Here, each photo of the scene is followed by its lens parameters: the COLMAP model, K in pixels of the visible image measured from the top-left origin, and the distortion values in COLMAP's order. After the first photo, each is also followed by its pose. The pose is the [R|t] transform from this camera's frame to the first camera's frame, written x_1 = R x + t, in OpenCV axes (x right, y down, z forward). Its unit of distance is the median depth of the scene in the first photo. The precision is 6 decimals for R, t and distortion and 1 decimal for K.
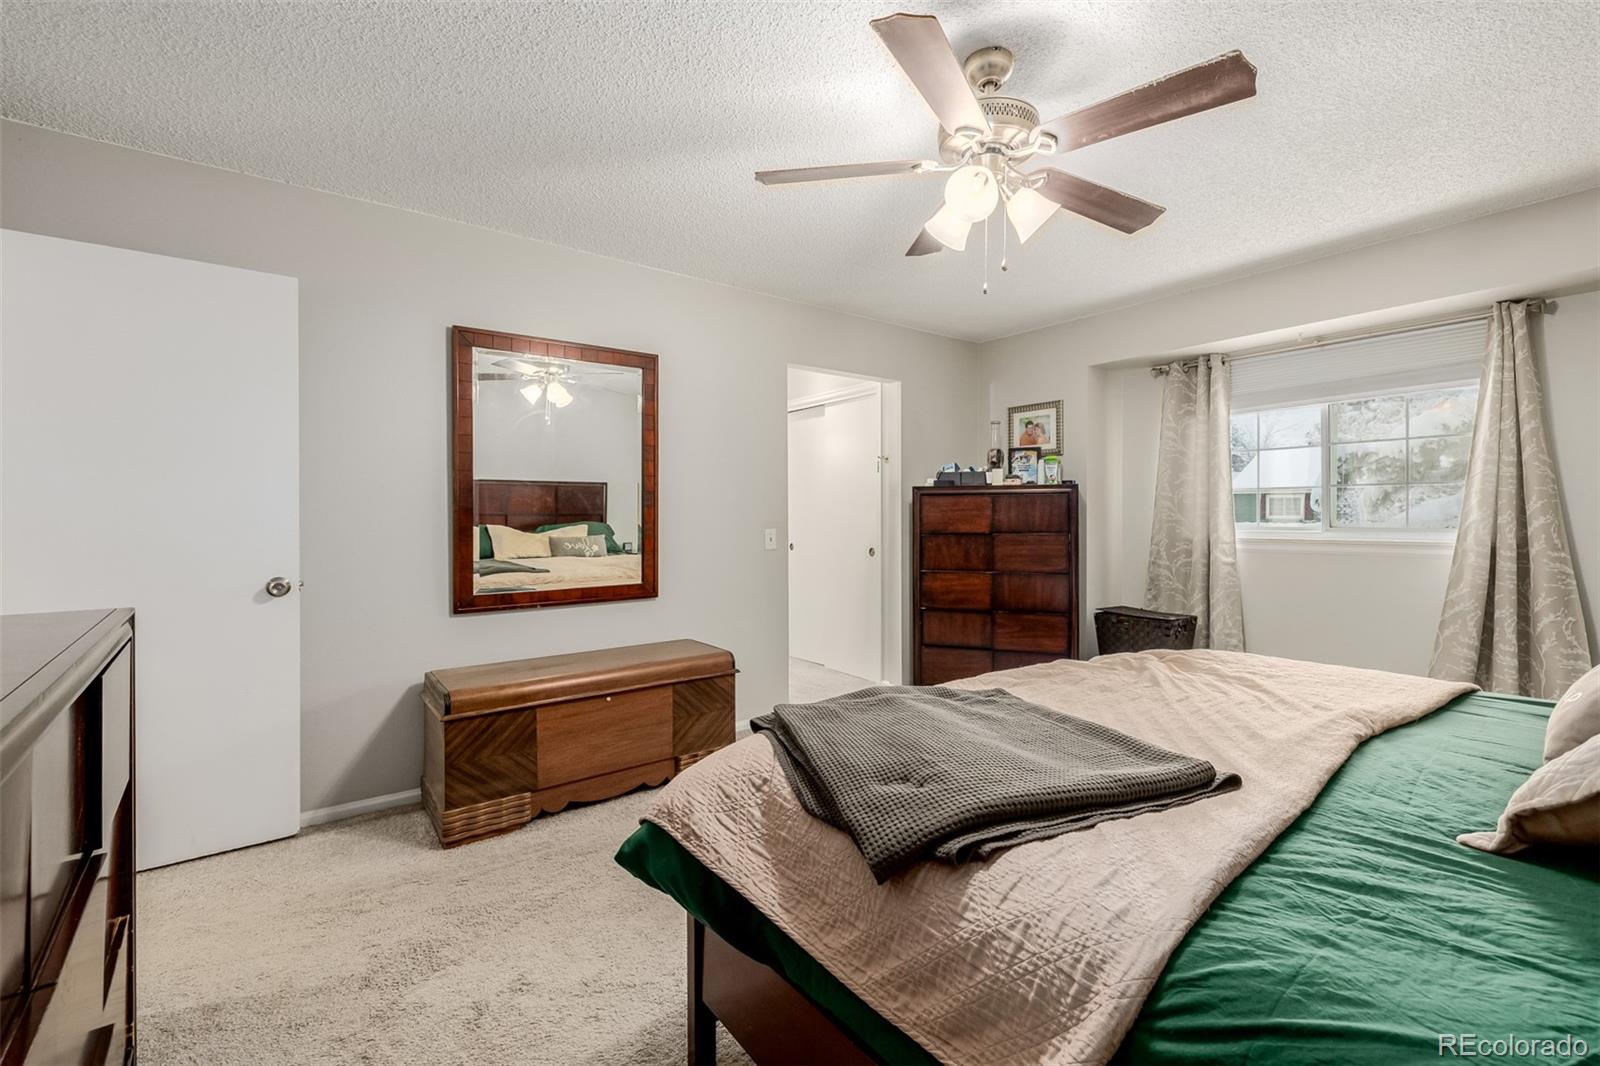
lens RADIAL K [[673.4, 0, 790.4], [0, 673.4, 516.9], [0, 0, 1]] dist [0.000123, -0.000148]
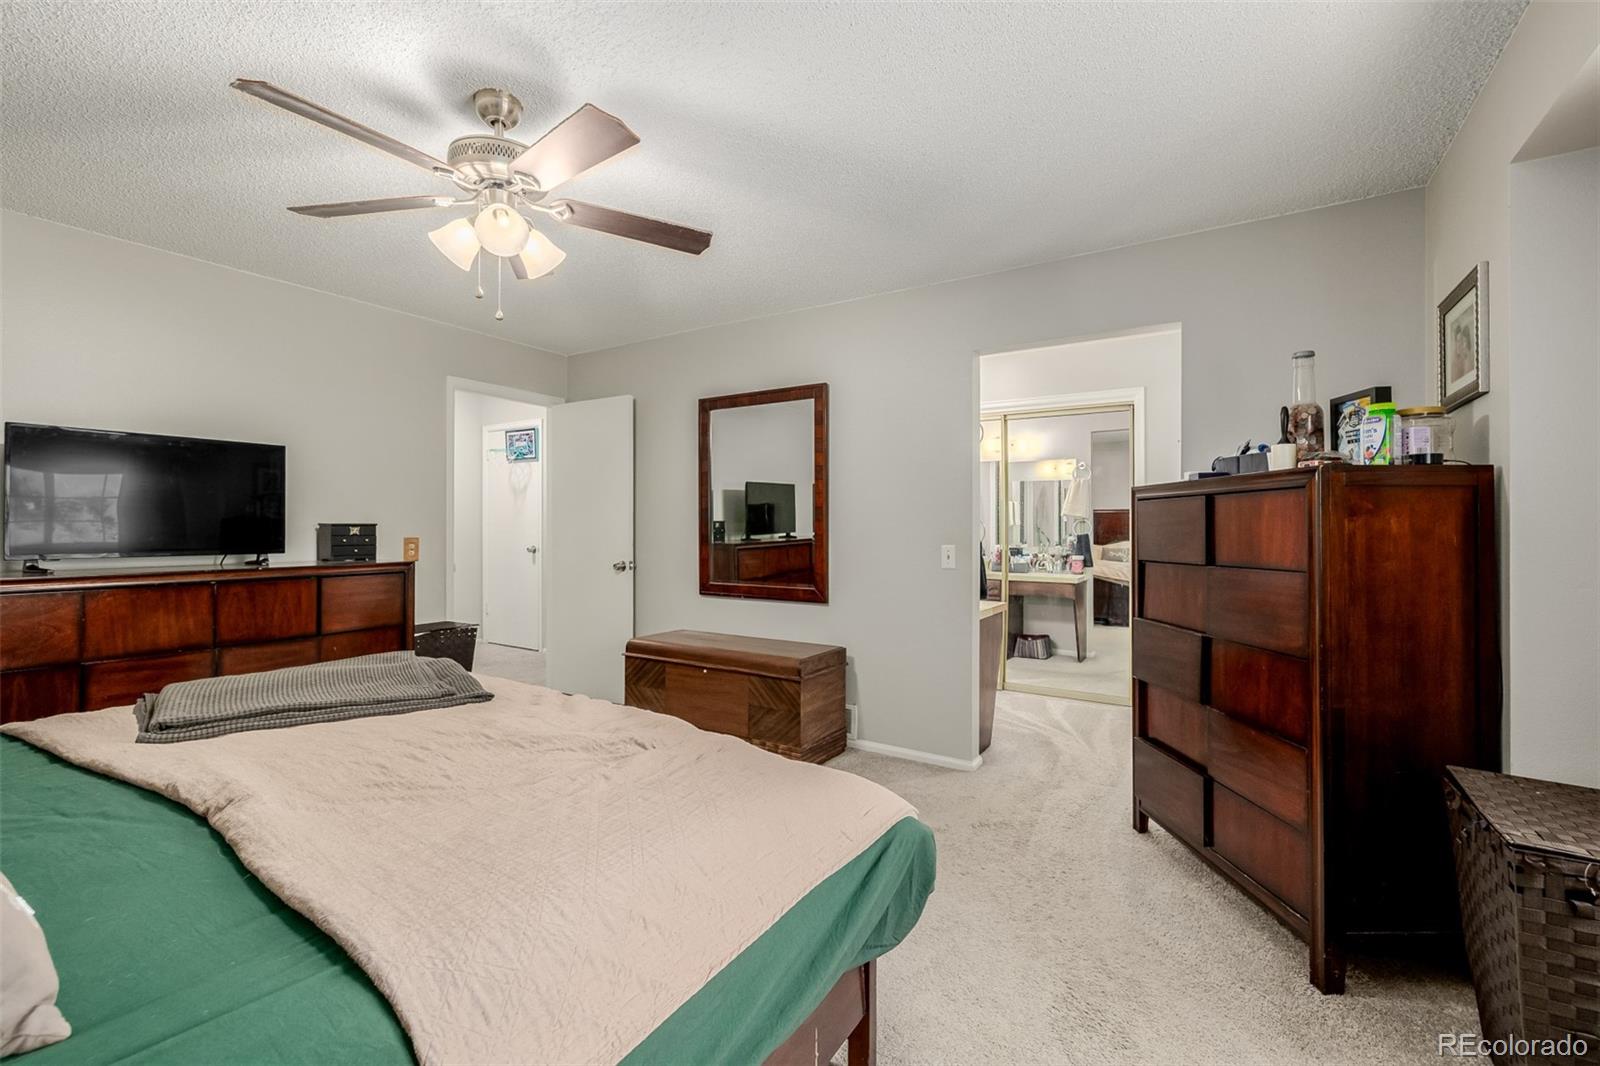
lens RADIAL K [[673.4, 0, 790.4], [0, 673.4, 516.9], [0, 0, 1]] dist [0.000123, -0.000148]
pose [[0.367365, -0.012207, -0.929997, 0.852231], [-0.007430, 0.999843, -0.016058, -0.004076], [0.930047, 0.012809, 0.367217, 0.580196]]
